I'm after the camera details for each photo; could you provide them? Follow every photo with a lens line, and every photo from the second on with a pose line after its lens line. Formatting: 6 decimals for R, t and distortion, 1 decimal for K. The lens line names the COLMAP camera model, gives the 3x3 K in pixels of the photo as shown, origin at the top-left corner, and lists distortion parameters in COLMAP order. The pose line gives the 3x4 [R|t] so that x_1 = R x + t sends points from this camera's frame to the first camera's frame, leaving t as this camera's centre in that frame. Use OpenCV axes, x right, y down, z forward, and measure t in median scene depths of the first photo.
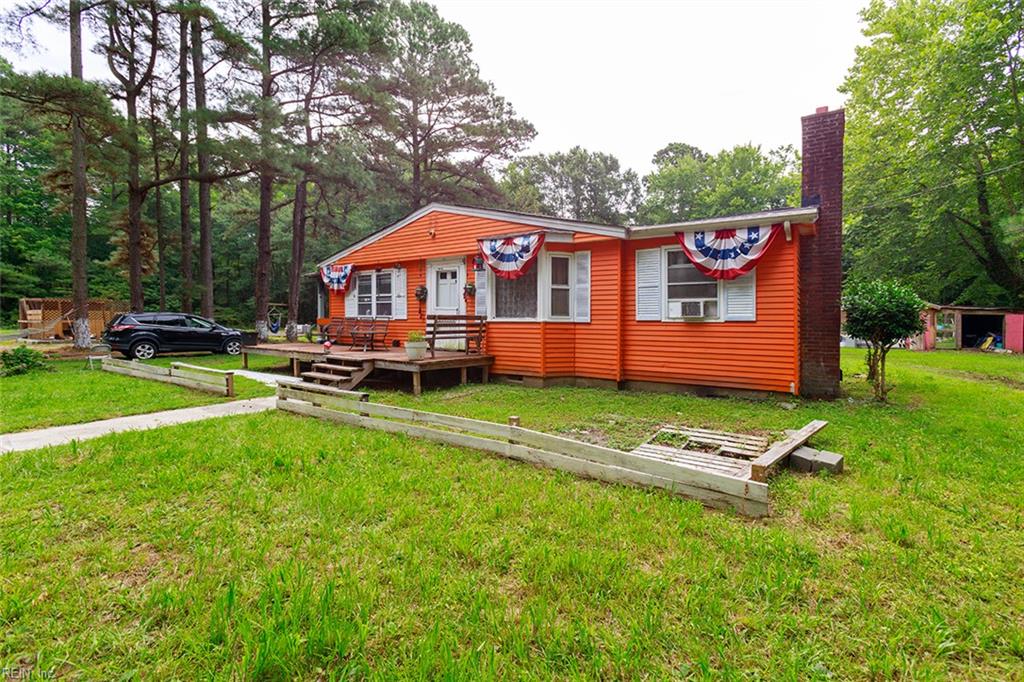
lens RADIAL K [[457.2, 0, 513.7], [0, 457.2, 335.2], [0, 0, 1]] dist [-0.000397, -0.000012]
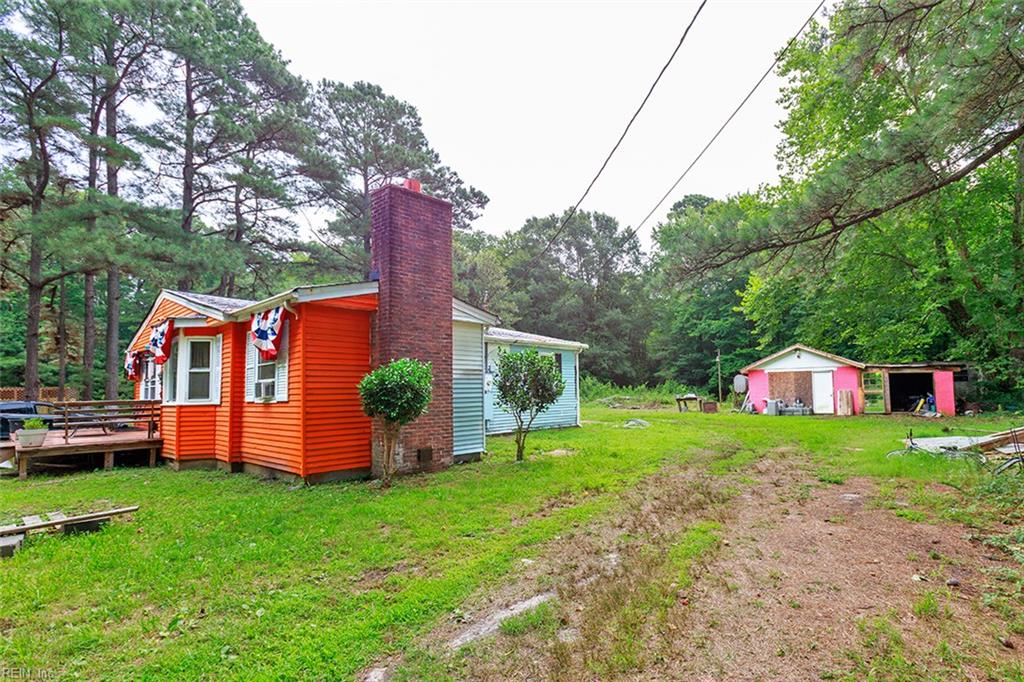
lens RADIAL K [[484.0, 0, 512.8], [0, 484.0, 382.4], [0, 0, 1]] dist [0.000013, 0.000133]
pose [[0.992828, -0.034614, -0.114427, 0.858190], [0.028800, 0.998228, -0.052075, -0.002746], [0.116027, 0.048406, 0.992066, 0.017092]]
